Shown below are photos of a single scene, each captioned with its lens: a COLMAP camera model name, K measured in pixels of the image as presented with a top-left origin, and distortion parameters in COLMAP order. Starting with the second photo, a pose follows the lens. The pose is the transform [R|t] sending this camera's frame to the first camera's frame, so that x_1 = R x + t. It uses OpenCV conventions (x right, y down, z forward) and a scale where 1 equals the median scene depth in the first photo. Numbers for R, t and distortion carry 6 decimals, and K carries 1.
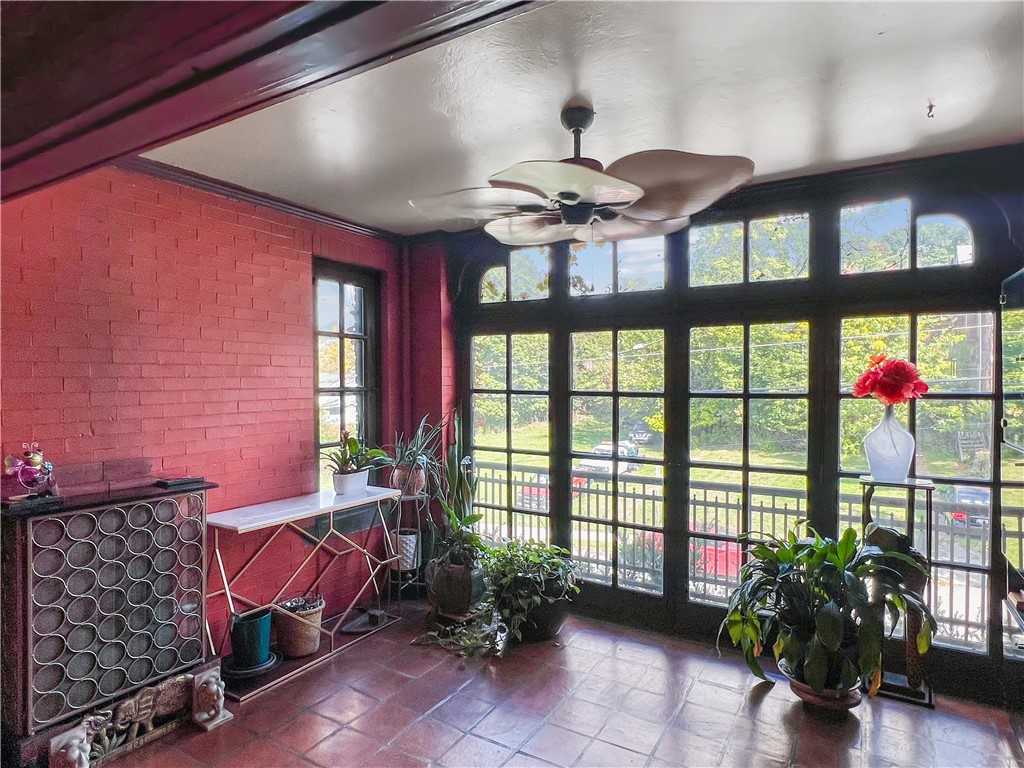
lens RADIAL K [[598.1, 0, 500.3], [0, 598.1, 386.3], [0, 0, 1]] dist [-0.015909, 0.006255]
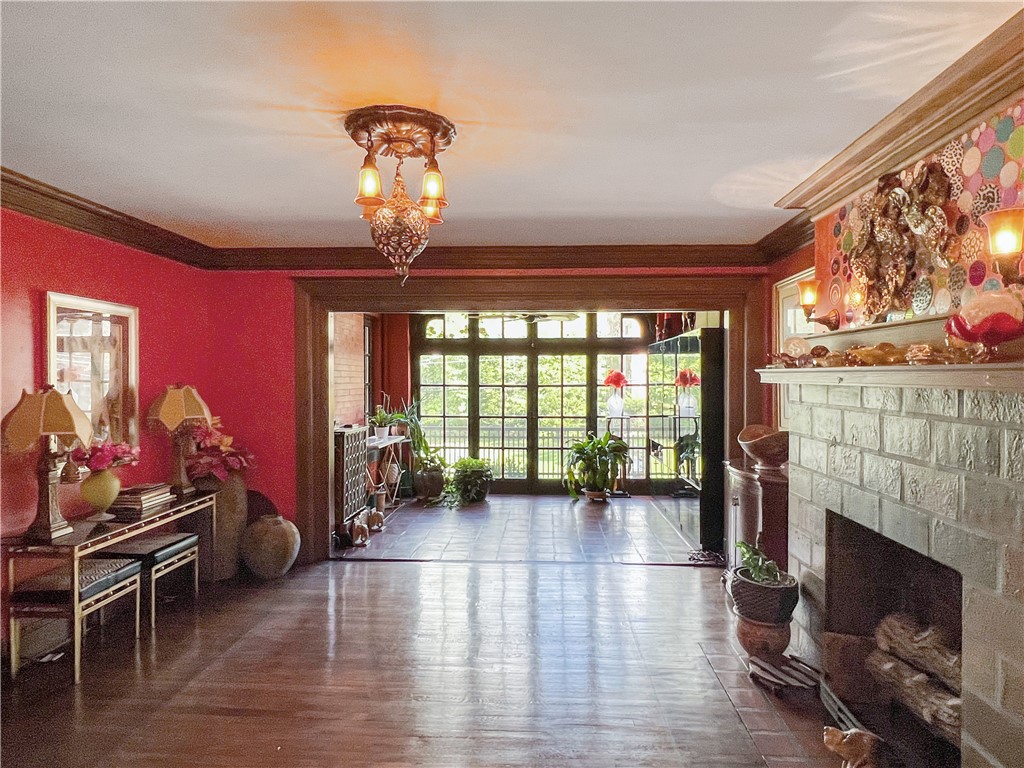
lens RADIAL K [[598.1, 0, 504.6], [0, 598.1, 381.7], [0, 0, 1]] dist [-0.015909, 0.006255]
pose [[0.888859, -0.000416, 0.458181, -0.915741], [0.004622, 0.999957, -0.008057, 0.018334], [-0.458157, 0.009279, 0.888823, -1.044812]]
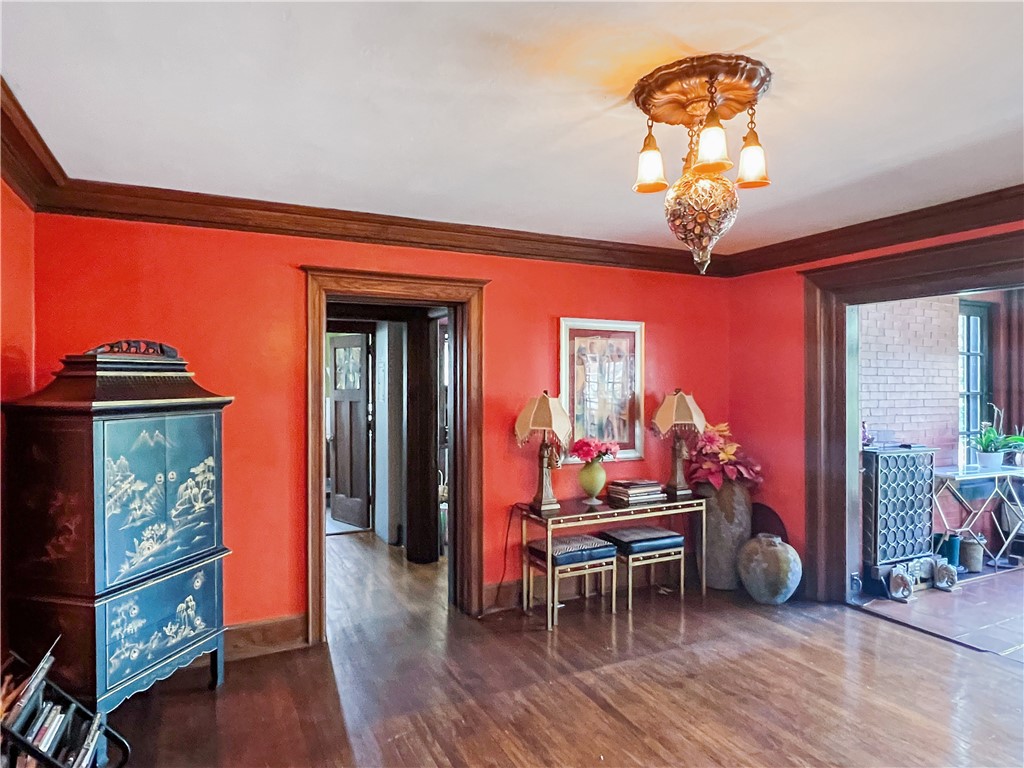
lens RADIAL K [[598.1, 0, 483.0], [0, 598.1, 376.8], [0, 0, 1]] dist [-0.015909, 0.006255]
pose [[0.832561, -0.001390, -0.553931, -0.549729], [-0.011830, 0.999724, -0.020289, 0.011282], [0.553806, 0.023445, 0.832315, -0.960852]]
